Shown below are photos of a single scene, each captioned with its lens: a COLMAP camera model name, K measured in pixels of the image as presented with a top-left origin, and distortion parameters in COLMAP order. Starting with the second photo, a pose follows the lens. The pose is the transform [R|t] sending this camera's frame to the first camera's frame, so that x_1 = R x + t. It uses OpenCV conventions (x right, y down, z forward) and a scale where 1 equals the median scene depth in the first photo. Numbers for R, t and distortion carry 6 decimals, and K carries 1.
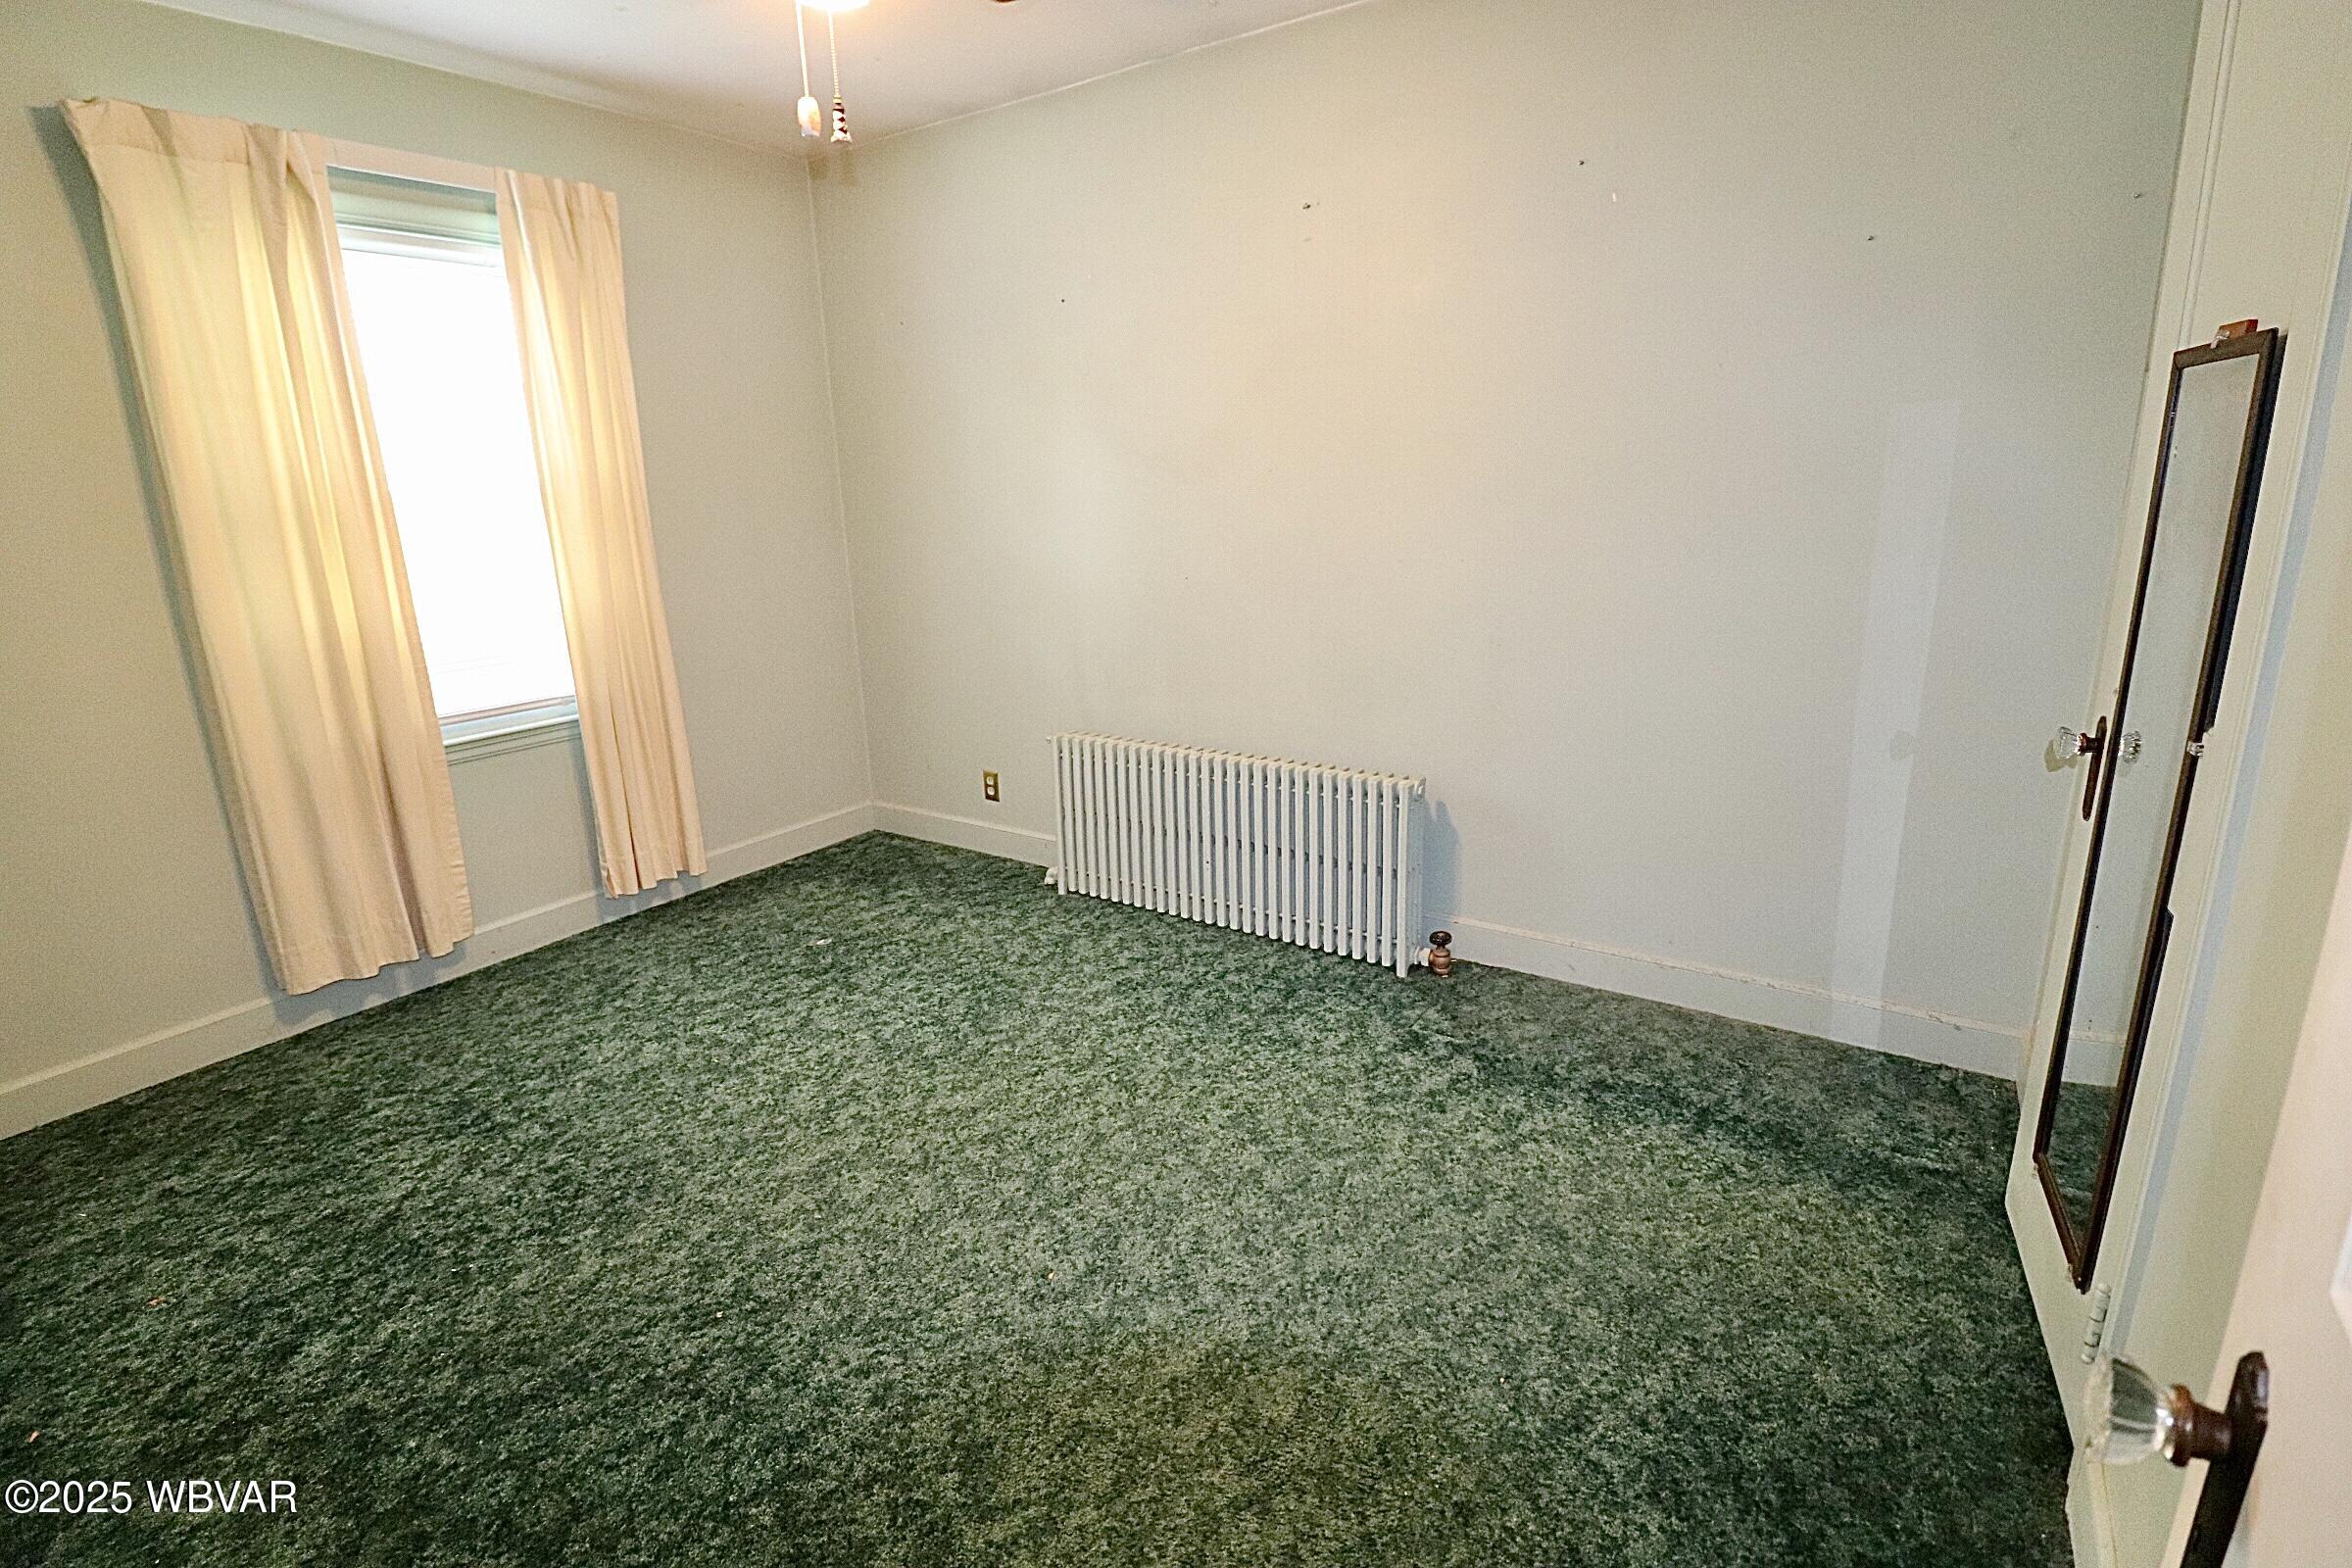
lens RADIAL K [[1084.5, 0, 1182.5], [0, 1084.5, 761.3], [0, 0, 1]] dist [0.001016, -0.012095]
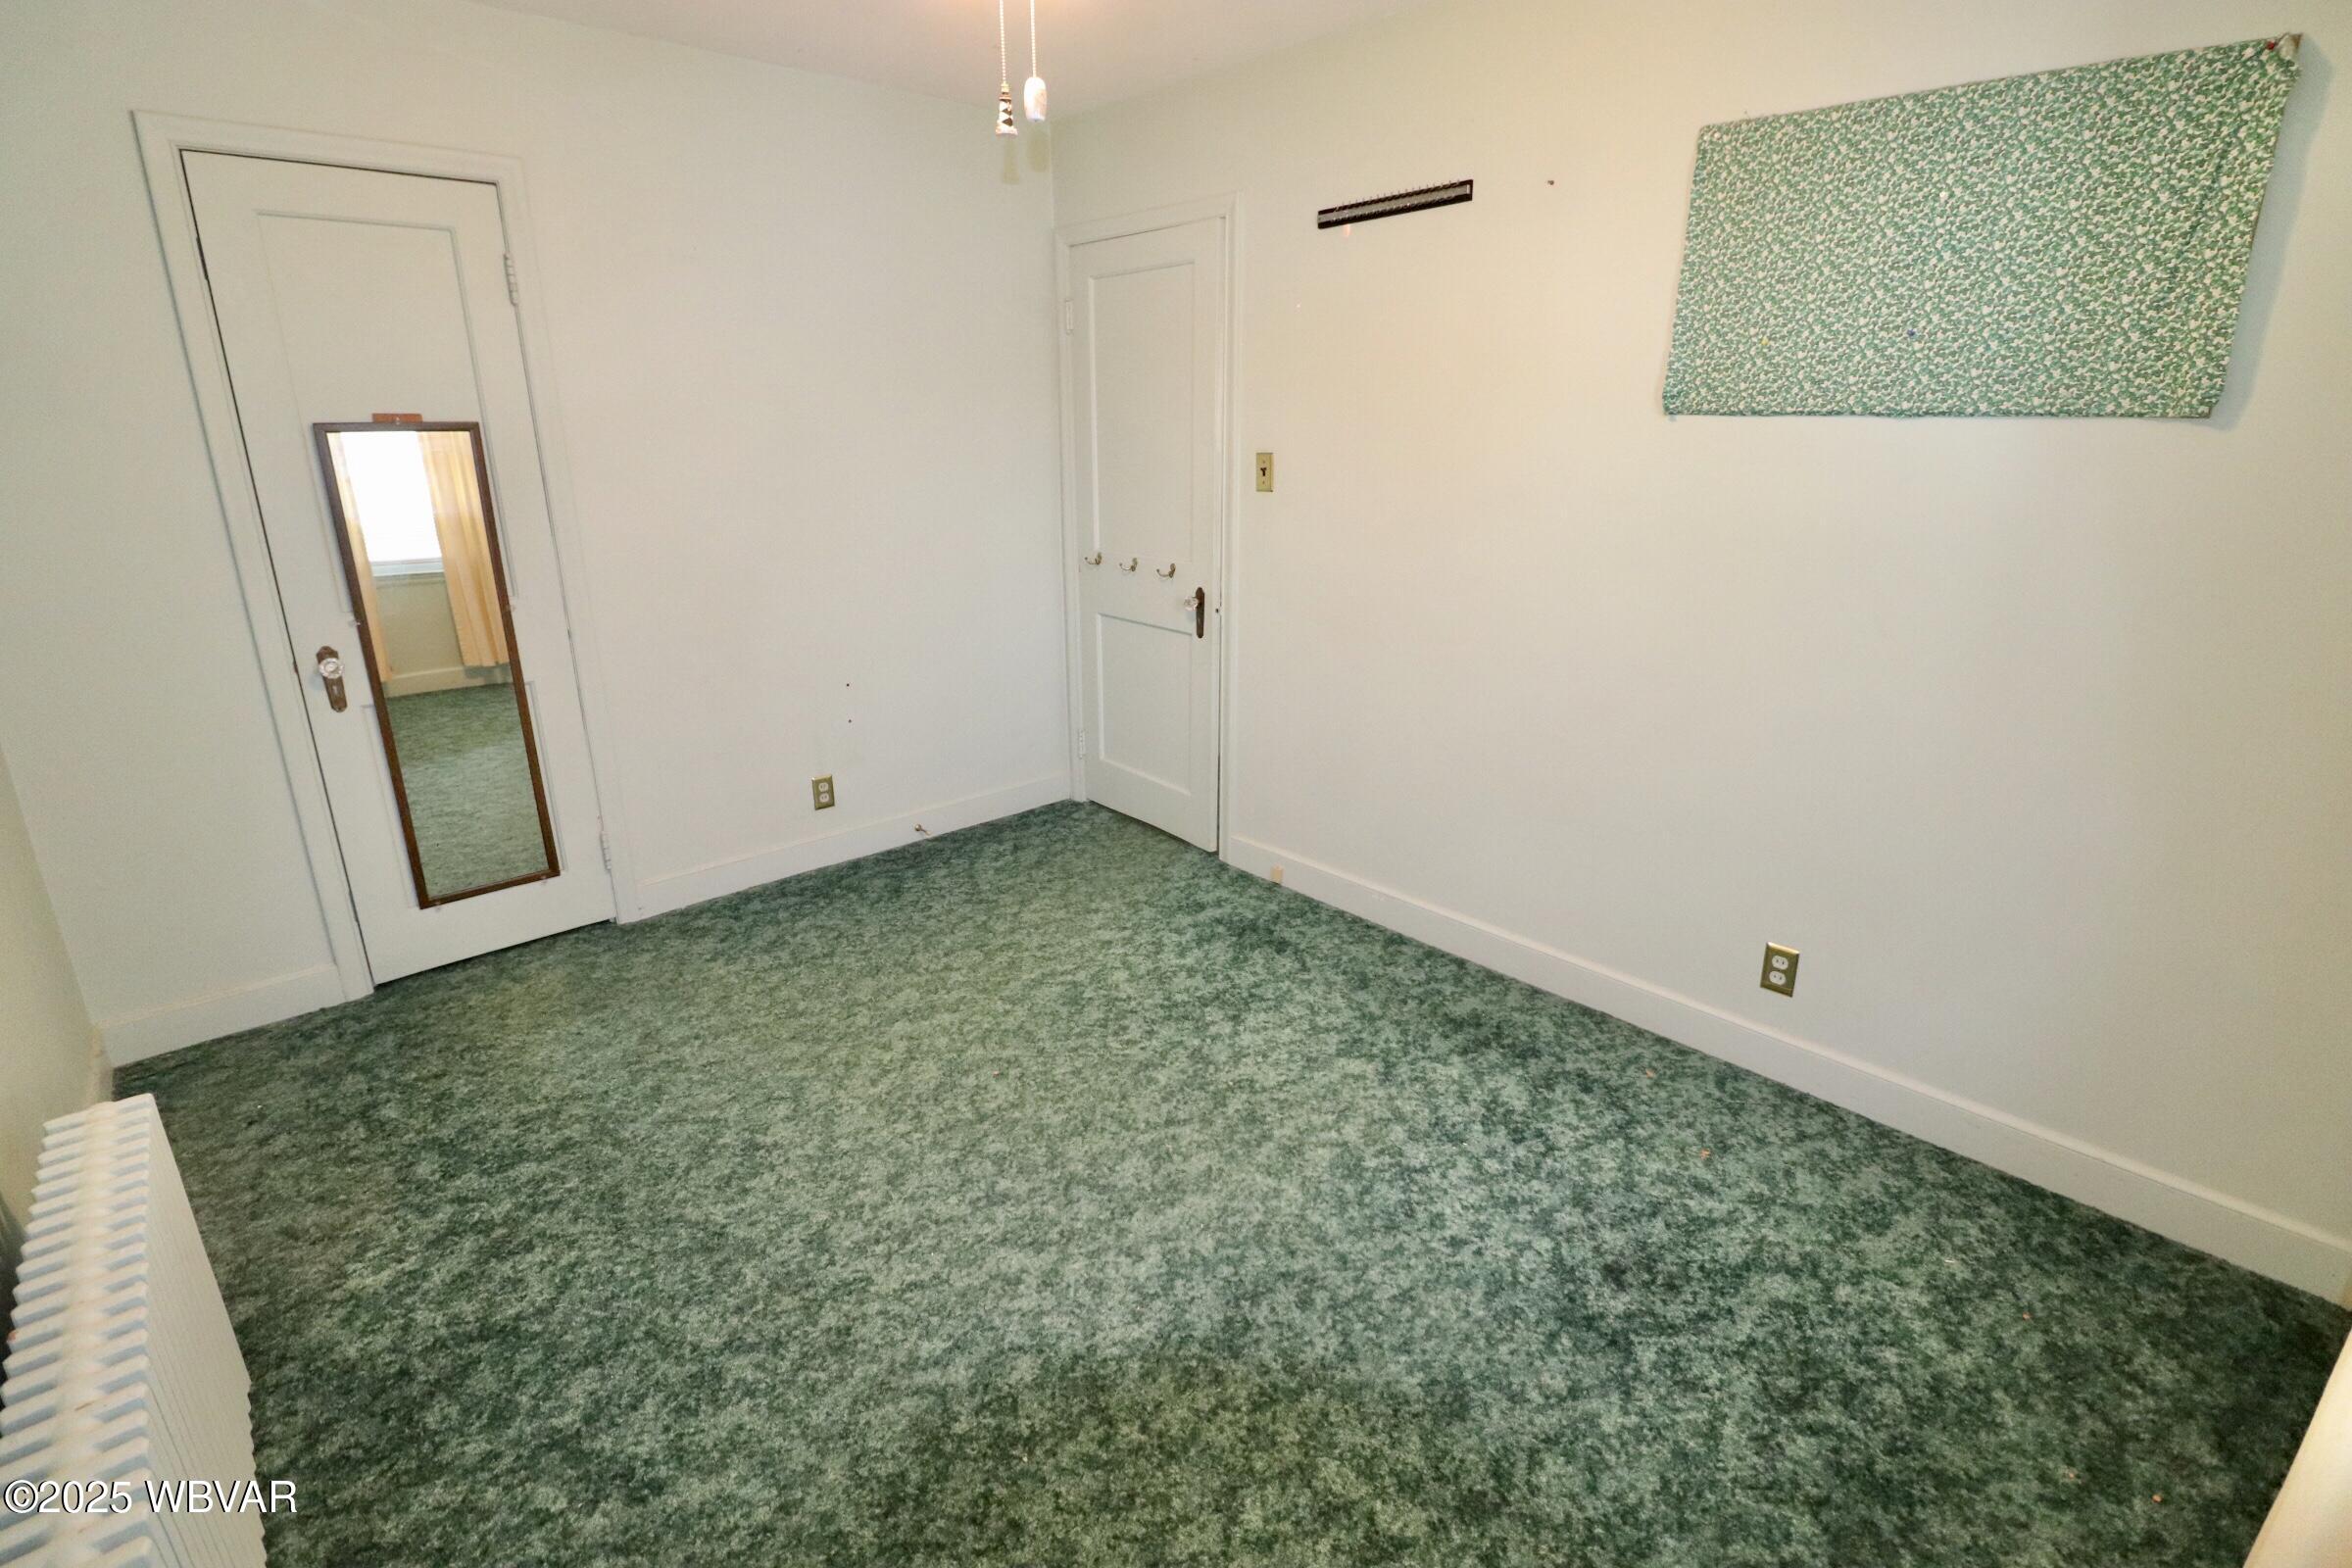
lens RADIAL K [[1084.5, 0, 1182.5], [0, 1084.5, 761.3], [0, 0, 1]] dist [0.001016, -0.012095]
pose [[-0.972041, -0.038416, 0.231649, -0.531501], [0.090285, 0.849541, 0.519740, -0.443385], [-0.216762, 0.526123, -0.822320, 1.529754]]
